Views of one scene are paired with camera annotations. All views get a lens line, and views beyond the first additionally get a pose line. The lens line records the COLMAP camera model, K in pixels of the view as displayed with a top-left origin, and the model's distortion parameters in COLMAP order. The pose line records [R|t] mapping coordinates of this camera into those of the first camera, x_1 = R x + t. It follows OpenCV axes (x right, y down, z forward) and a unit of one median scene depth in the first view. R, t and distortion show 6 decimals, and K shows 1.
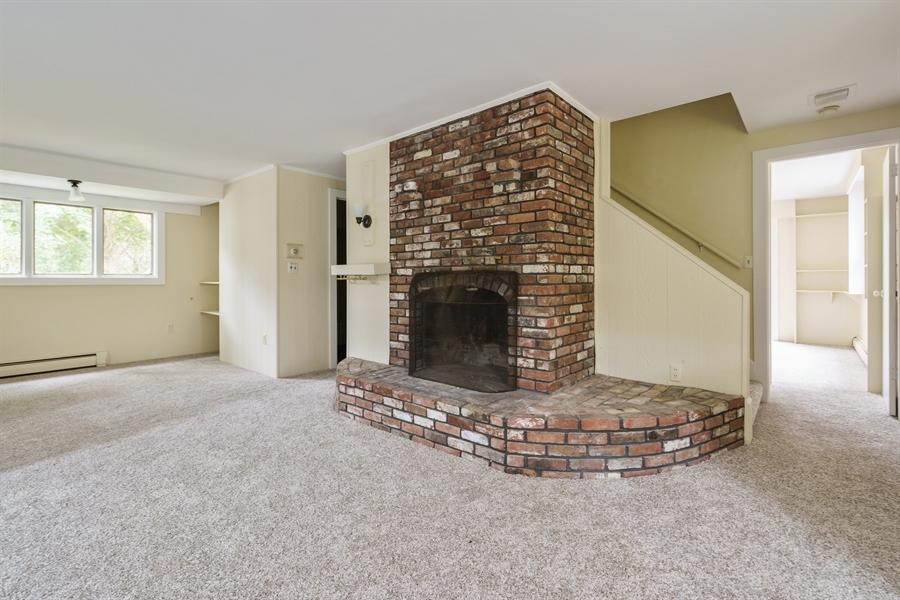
lens RADIAL K [[416.7, 0, 439.2], [0, 416.7, 280.7], [0, 0, 1]] dist [-0.002825, -0.000460]
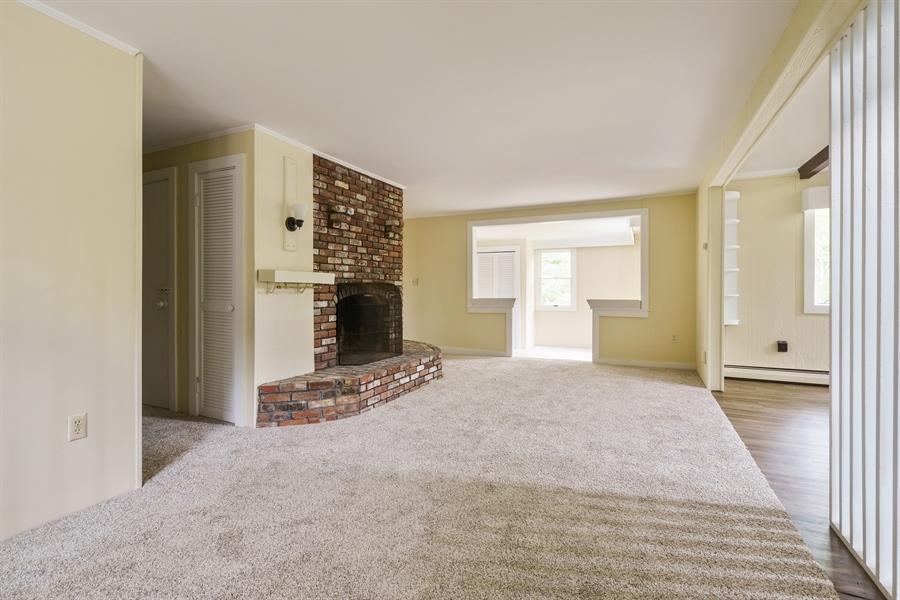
lens RADIAL K [[416.7, 0, 449.5], [0, 416.7, 293.9], [0, 0, 1]] dist [-0.002825, -0.000460]
pose [[-0.278042, -0.006849, 0.960544, -1.344637], [0.002392, 0.999967, 0.007822, 0.003742], [-0.960566, 0.004473, -0.278017, 1.086255]]
